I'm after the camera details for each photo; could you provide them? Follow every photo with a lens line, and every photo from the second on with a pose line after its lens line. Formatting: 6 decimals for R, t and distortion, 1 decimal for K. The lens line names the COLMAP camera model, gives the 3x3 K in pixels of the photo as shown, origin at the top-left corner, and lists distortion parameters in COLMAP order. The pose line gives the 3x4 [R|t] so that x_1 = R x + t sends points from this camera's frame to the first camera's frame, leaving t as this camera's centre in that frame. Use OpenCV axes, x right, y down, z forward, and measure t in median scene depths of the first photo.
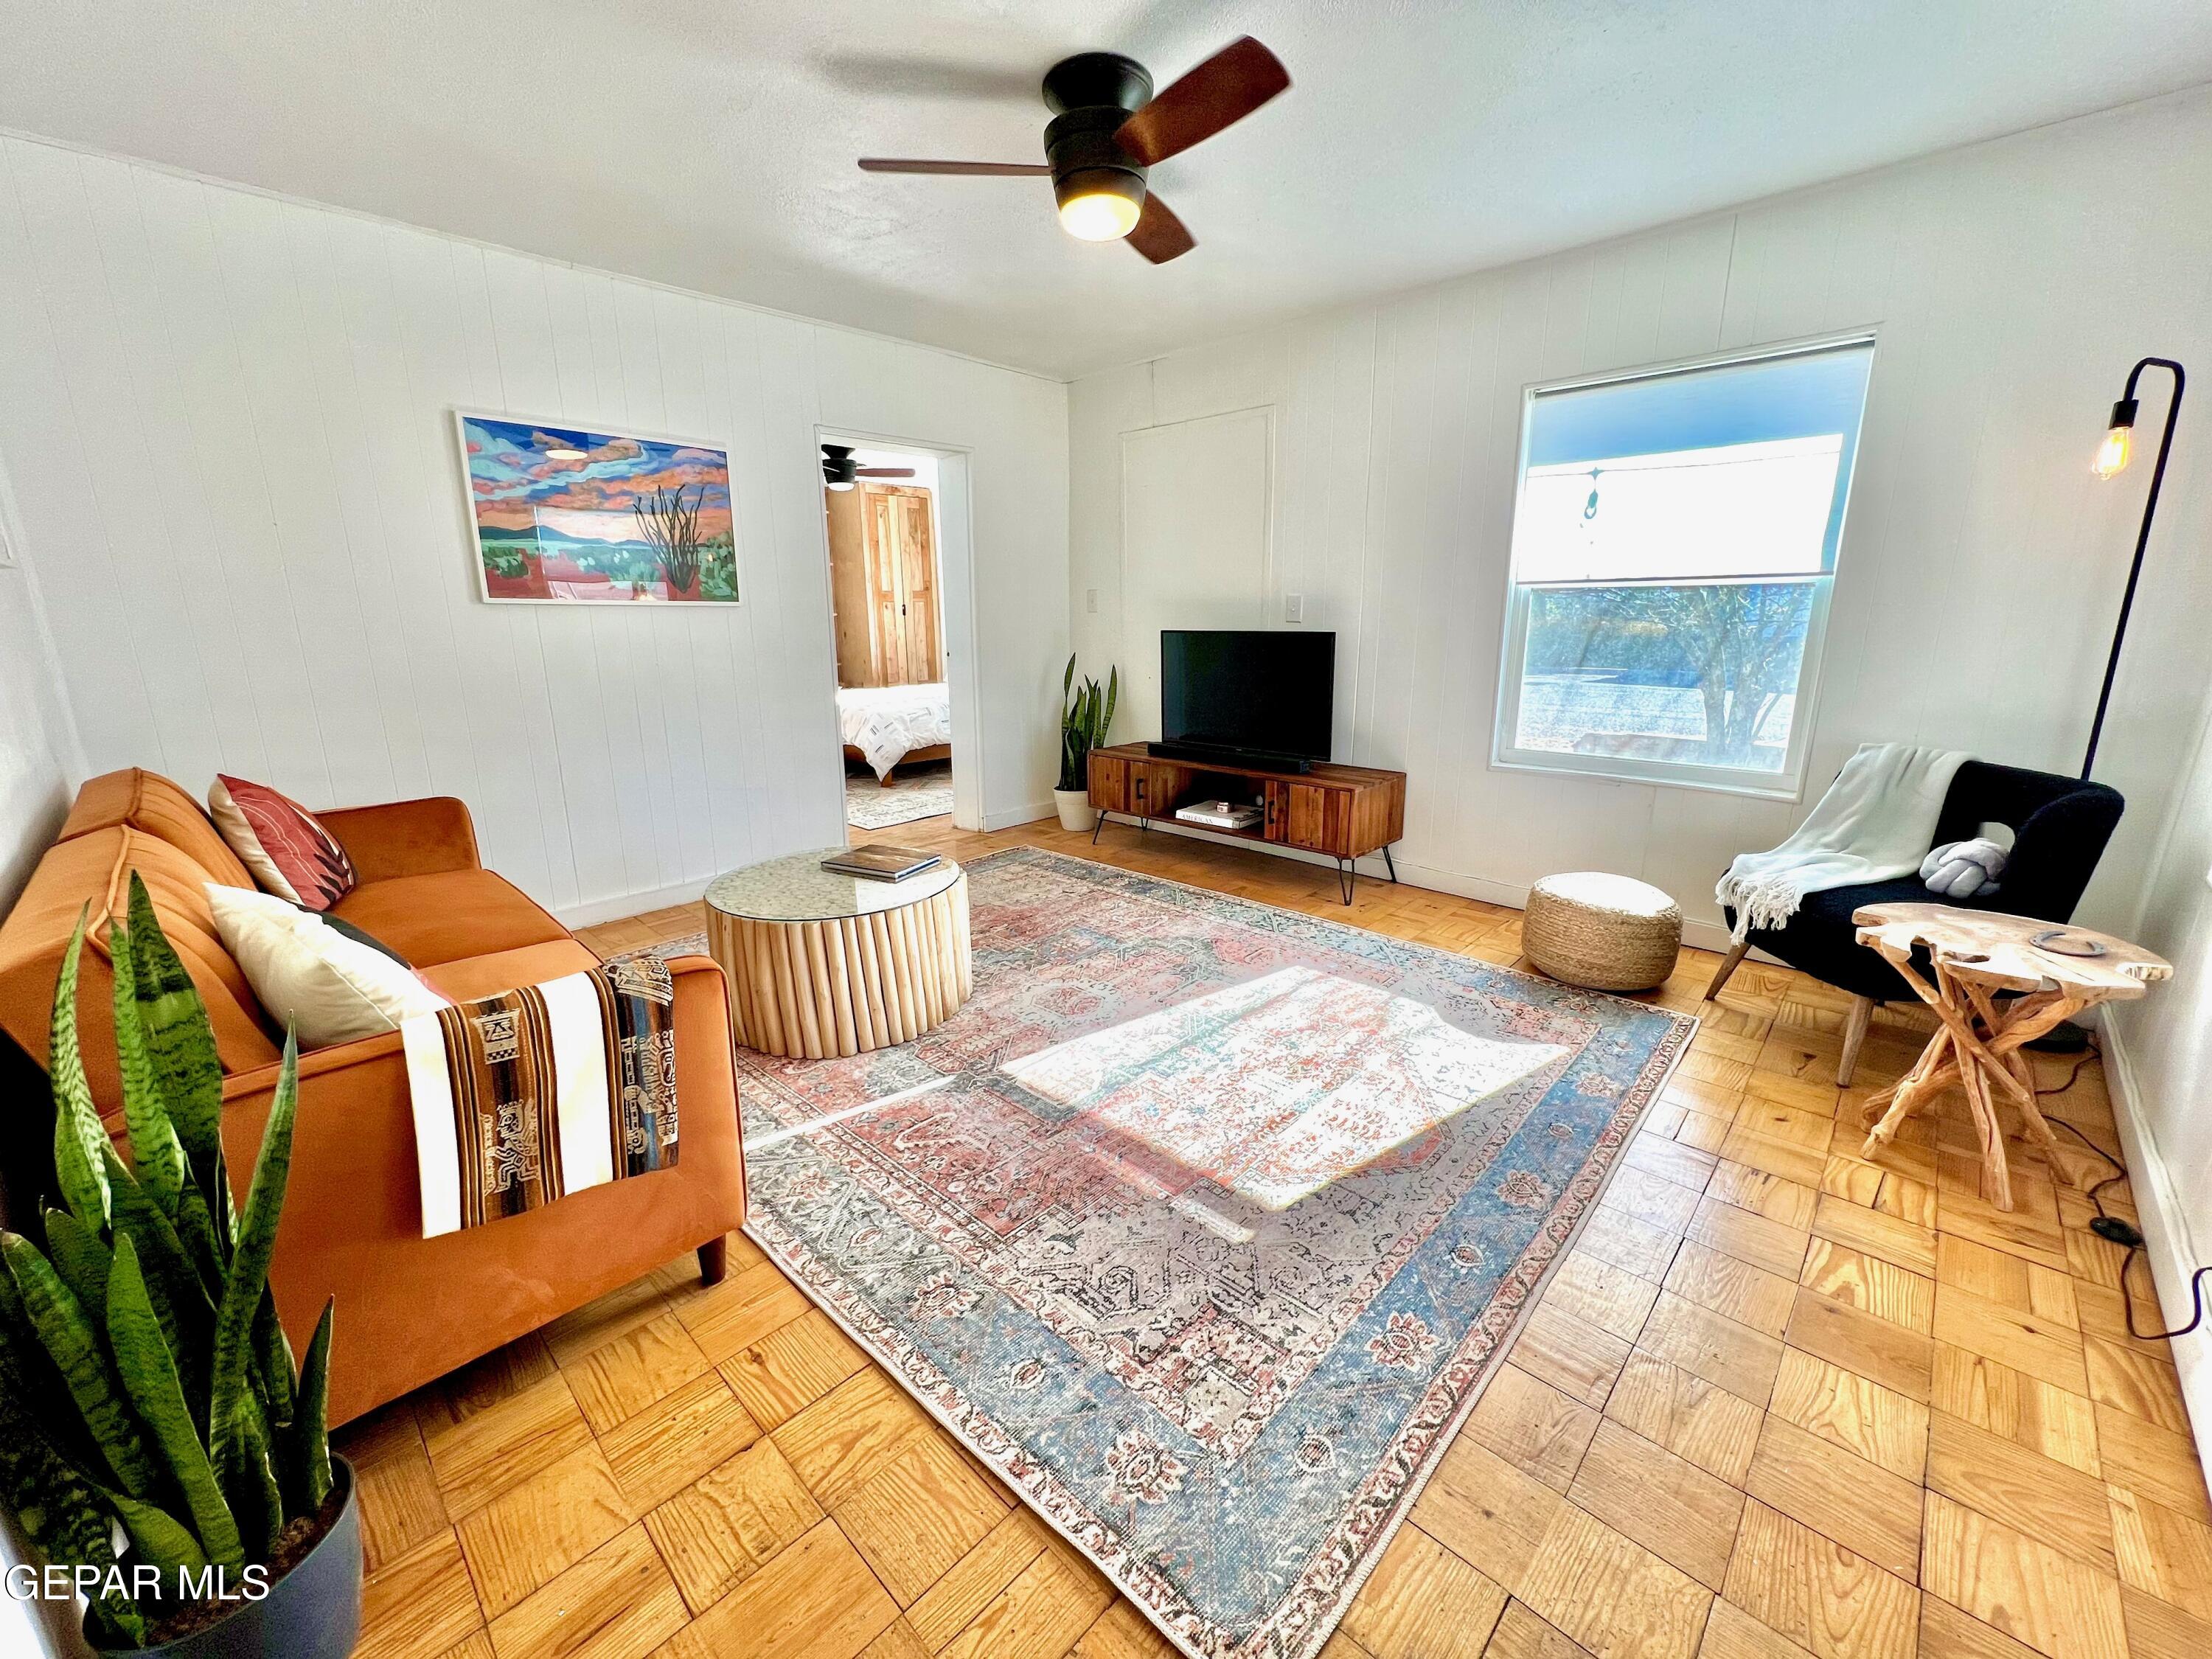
lens RADIAL K [[890.3, 0, 1101.1], [0, 890.3, 830.9], [0, 0, 1]] dist [0.001763, -0.000041]
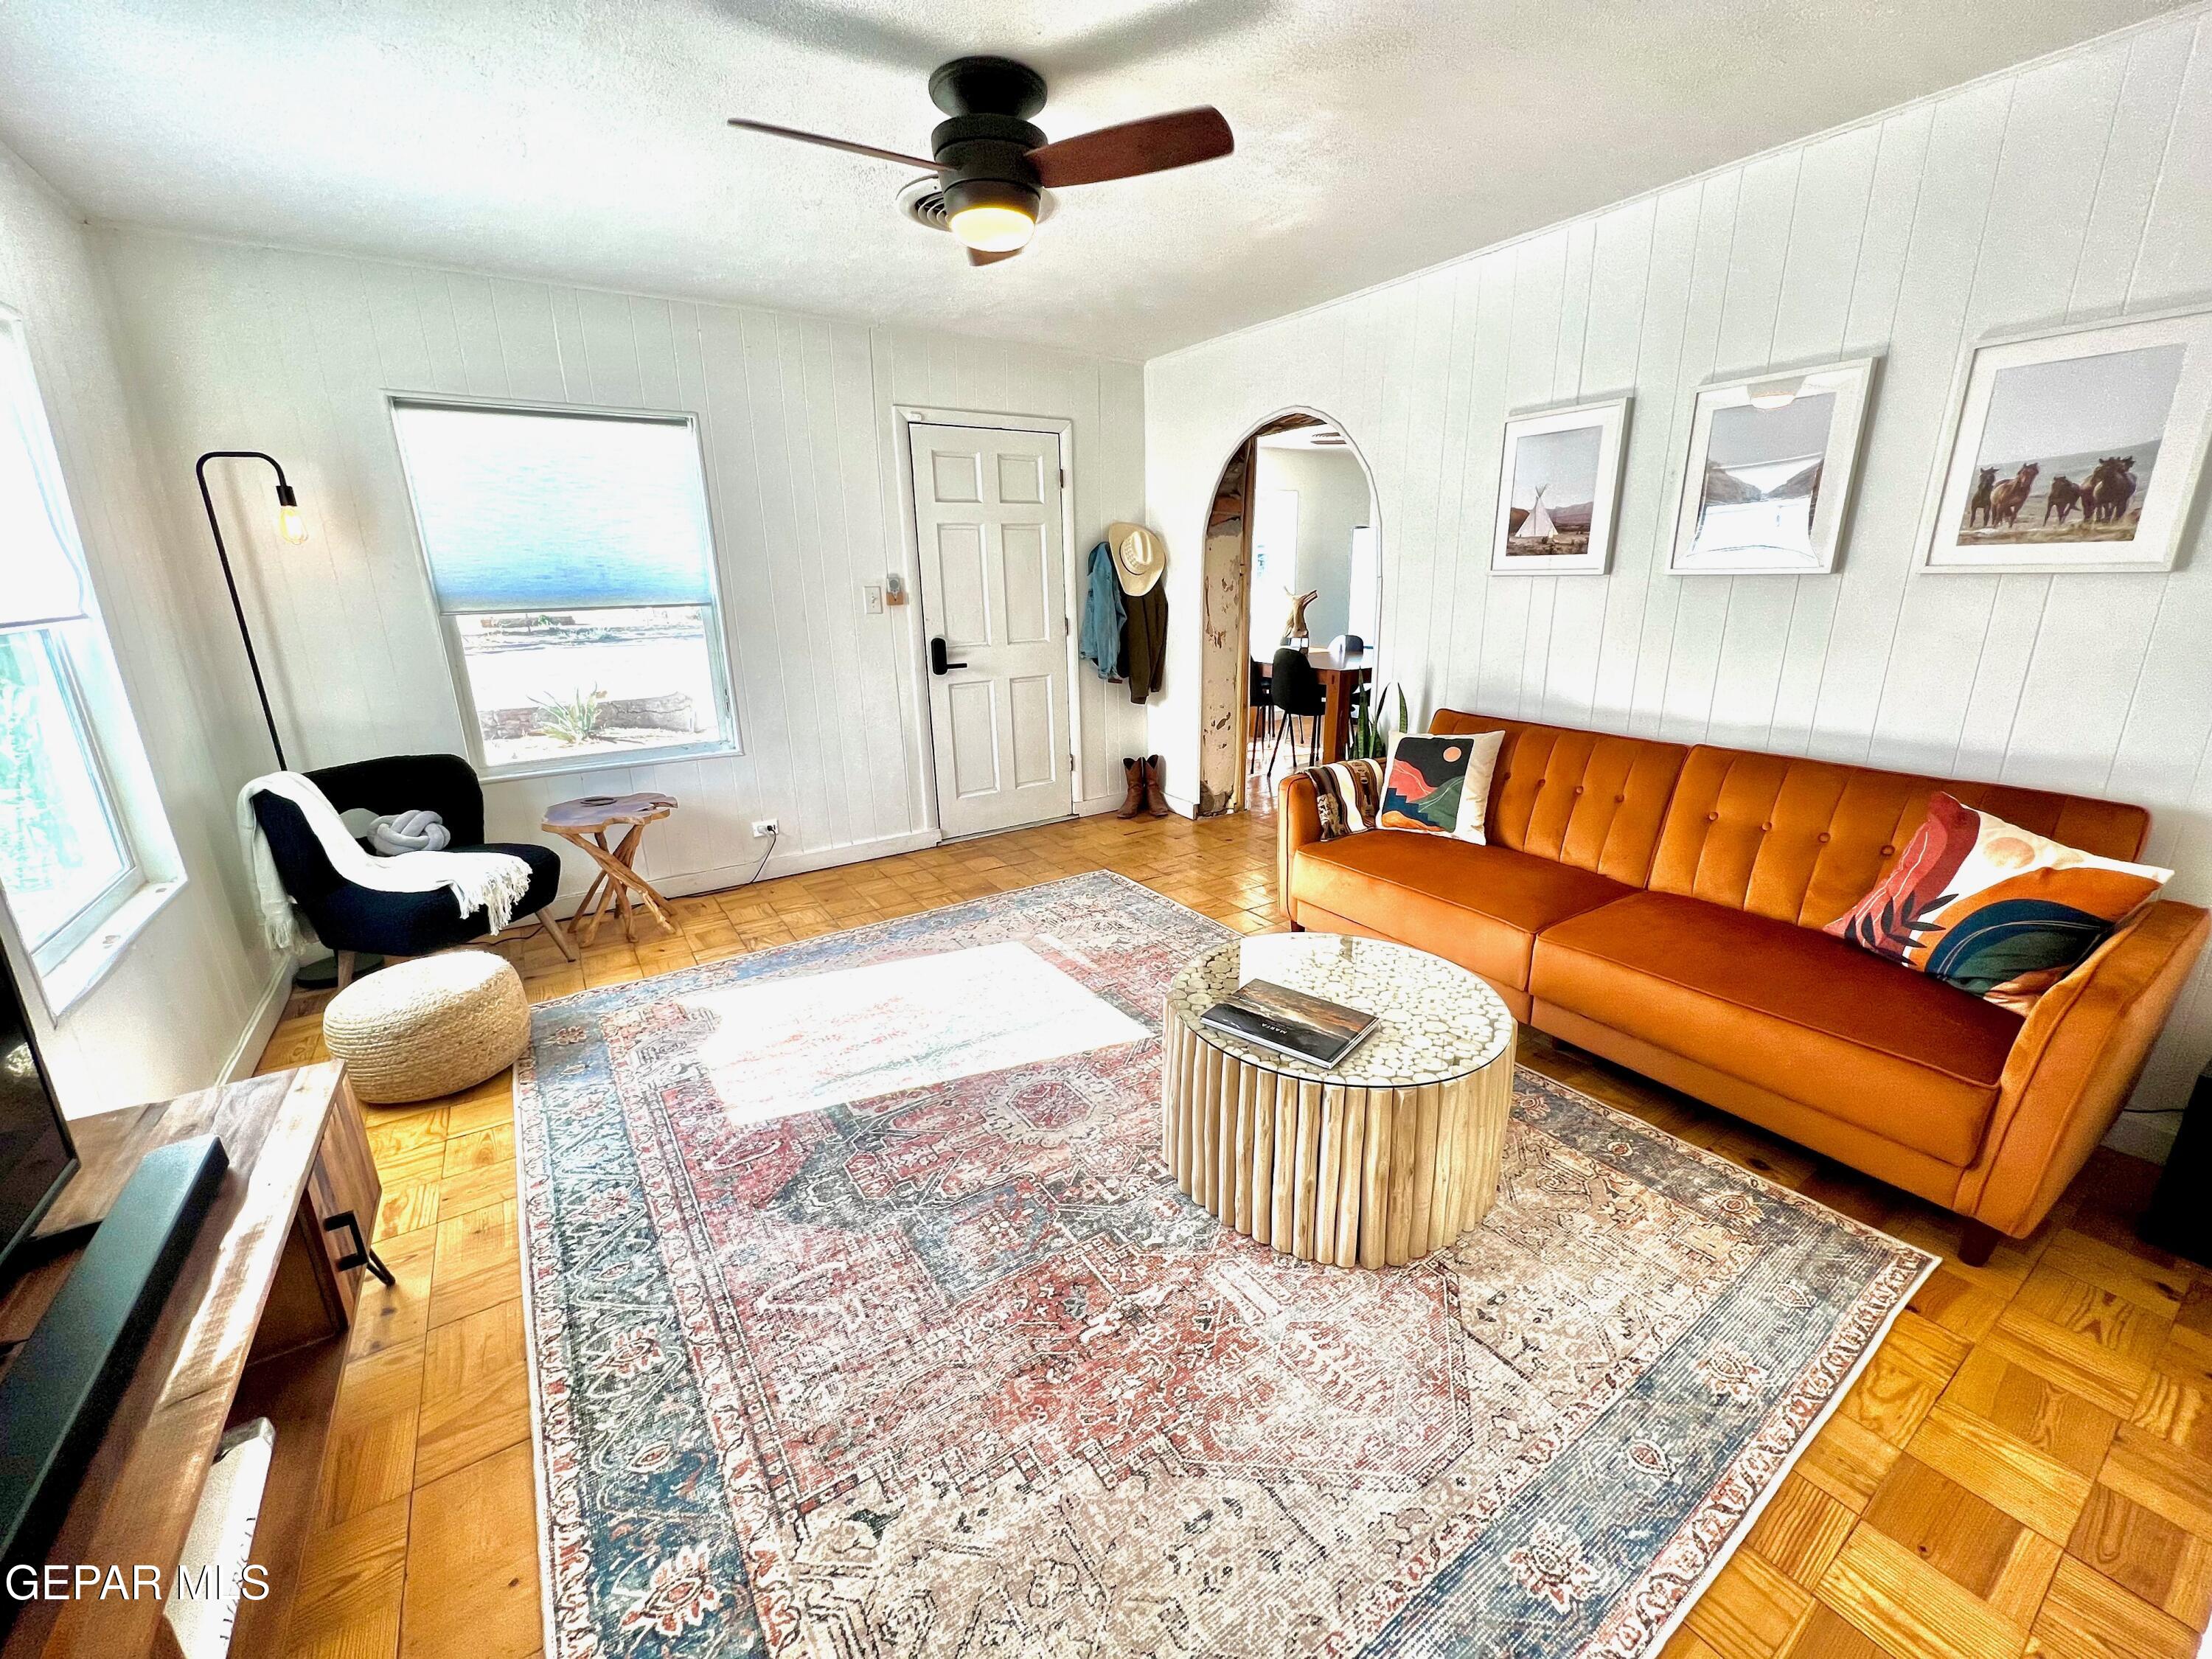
lens RADIAL K [[890.3, 0, 1109.0], [0, 890.3, 826.6], [0, 0, 1]] dist [0.001763, -0.000041]
pose [[-0.975934, -0.034437, 0.215331, -0.277384], [0.078053, 0.866867, 0.492391, -0.469540], [-0.203620, 0.497348, -0.843317, 1.654261]]
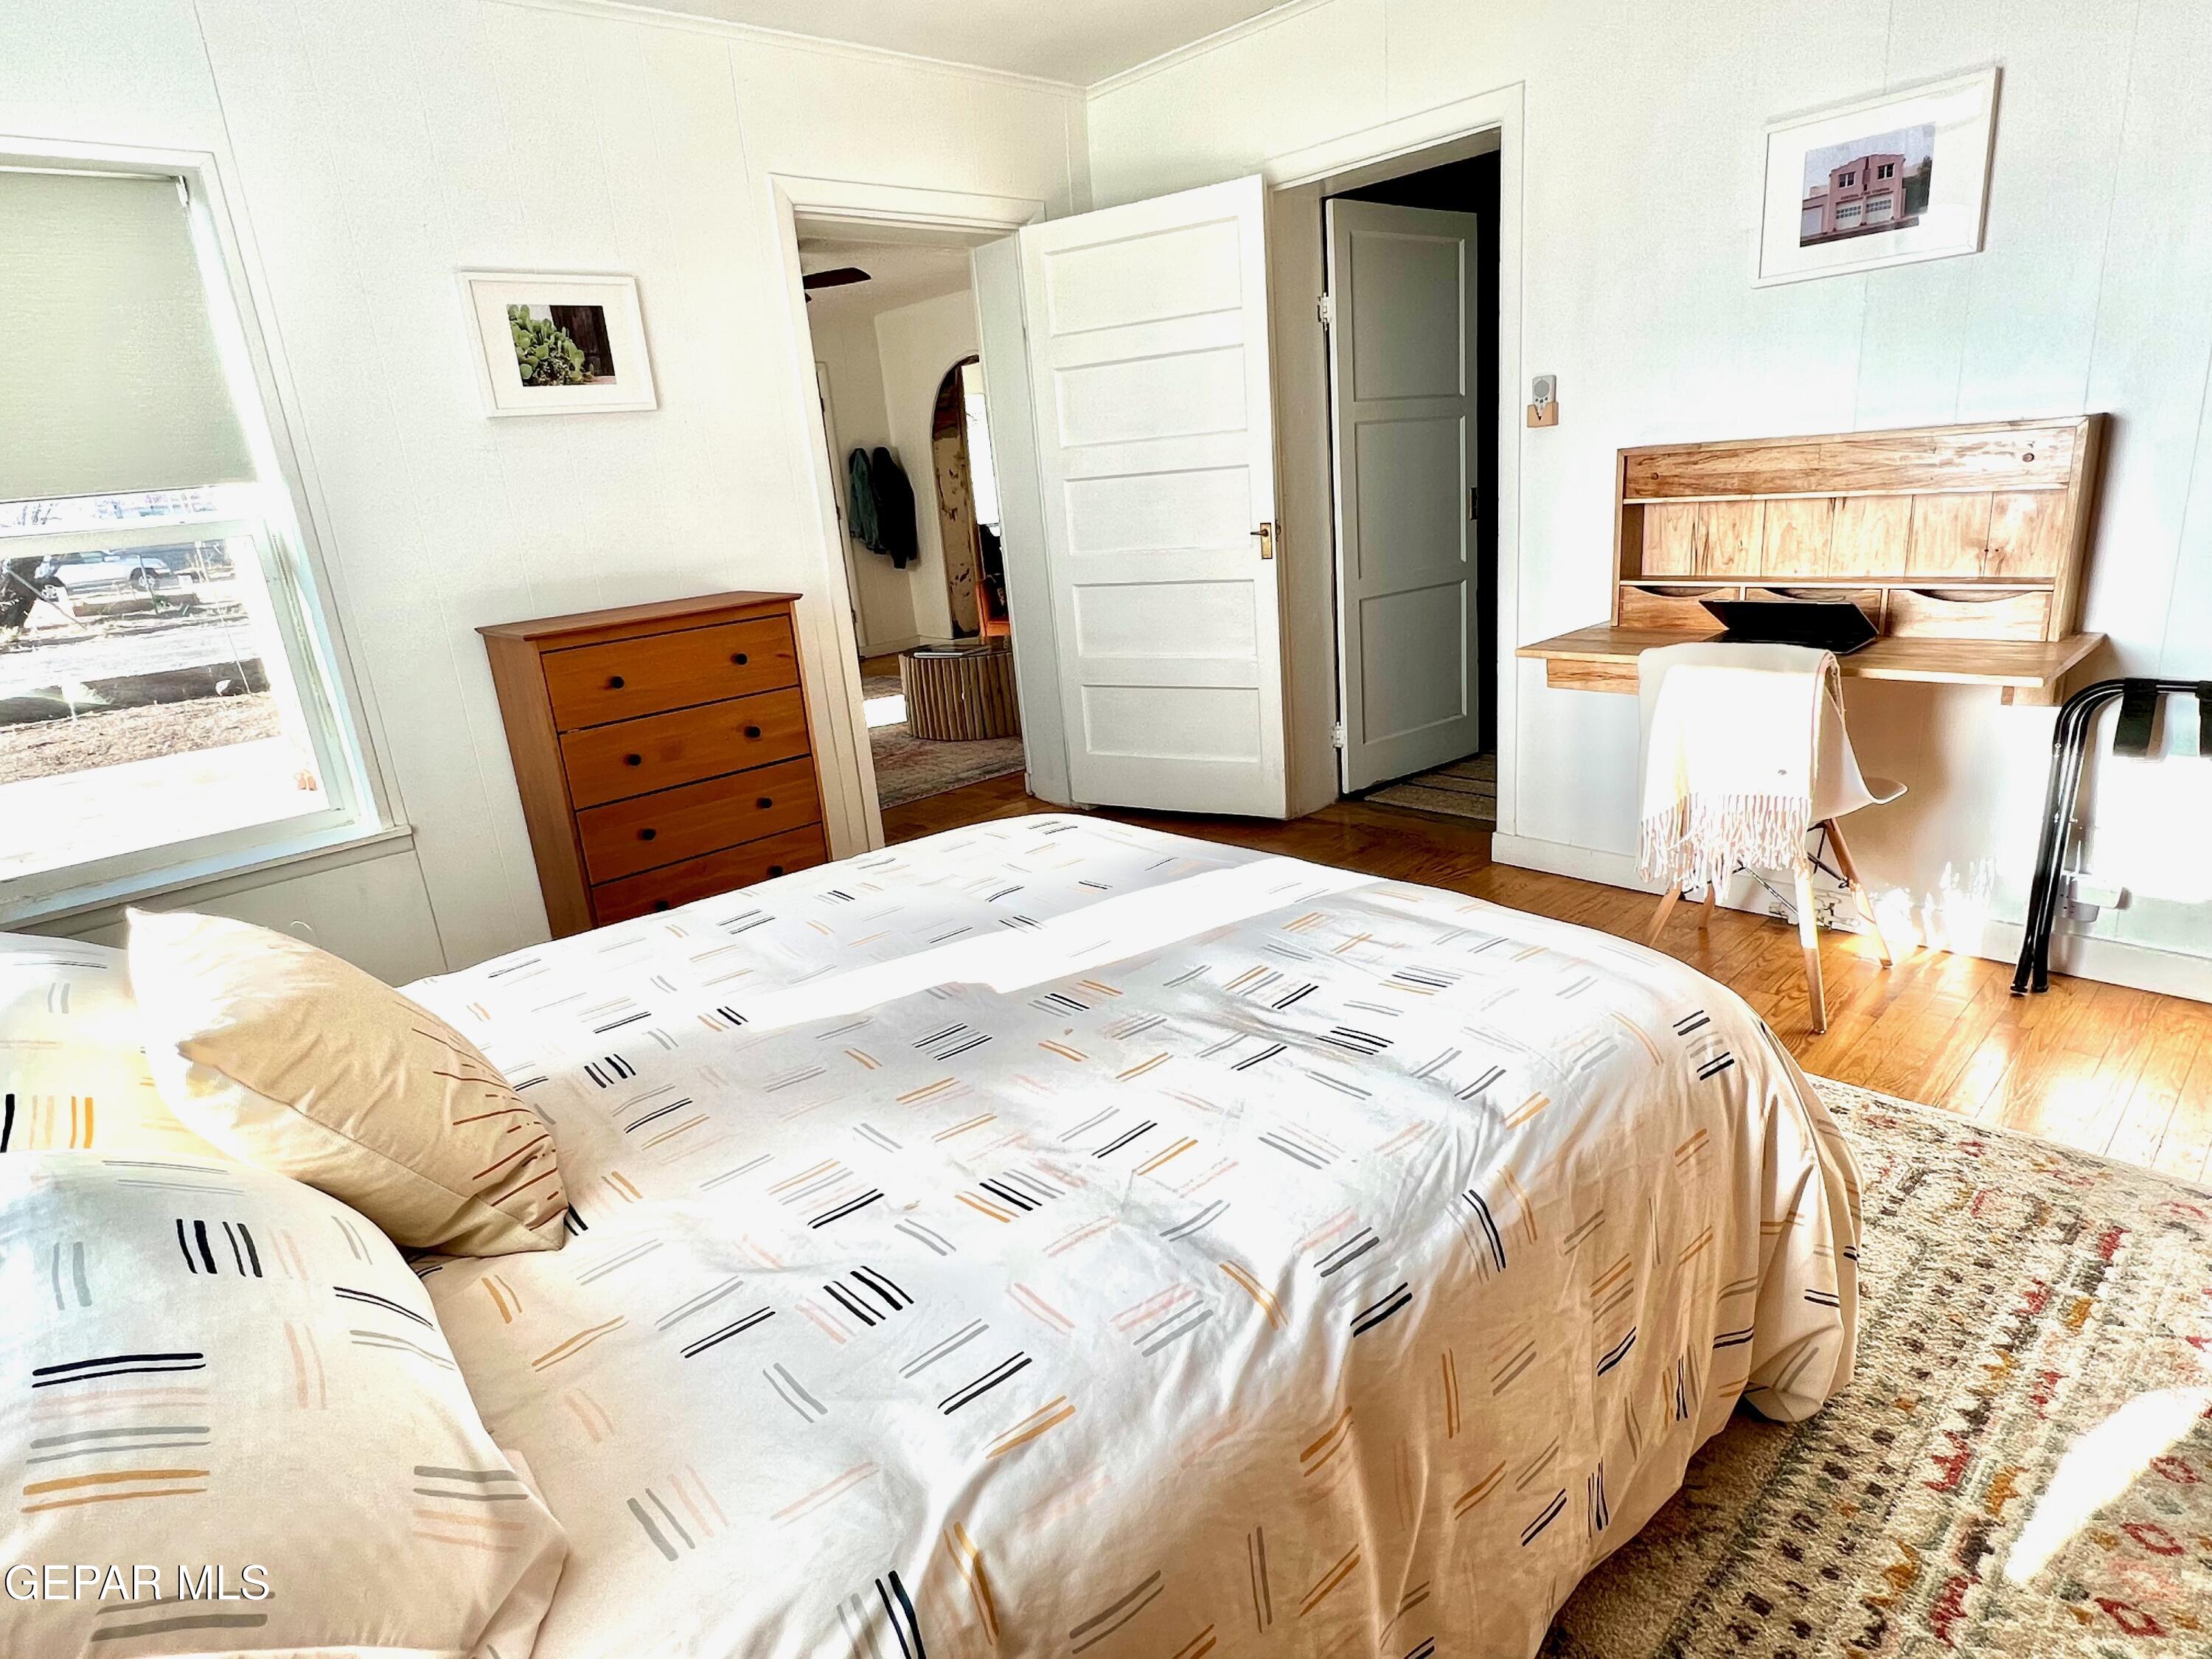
lens RADIAL K [[1179.2, 0, 1112.2], [0, 1179.2, 823.8], [0, 0, 1]] dist [0.001274, 0.000069]
pose [[-0.995536, 0.069531, 0.063831, -0.689340], [0.092410, 0.855694, 0.509164, -0.784920], [-0.019217, 0.512789, -0.858299, 3.156909]]
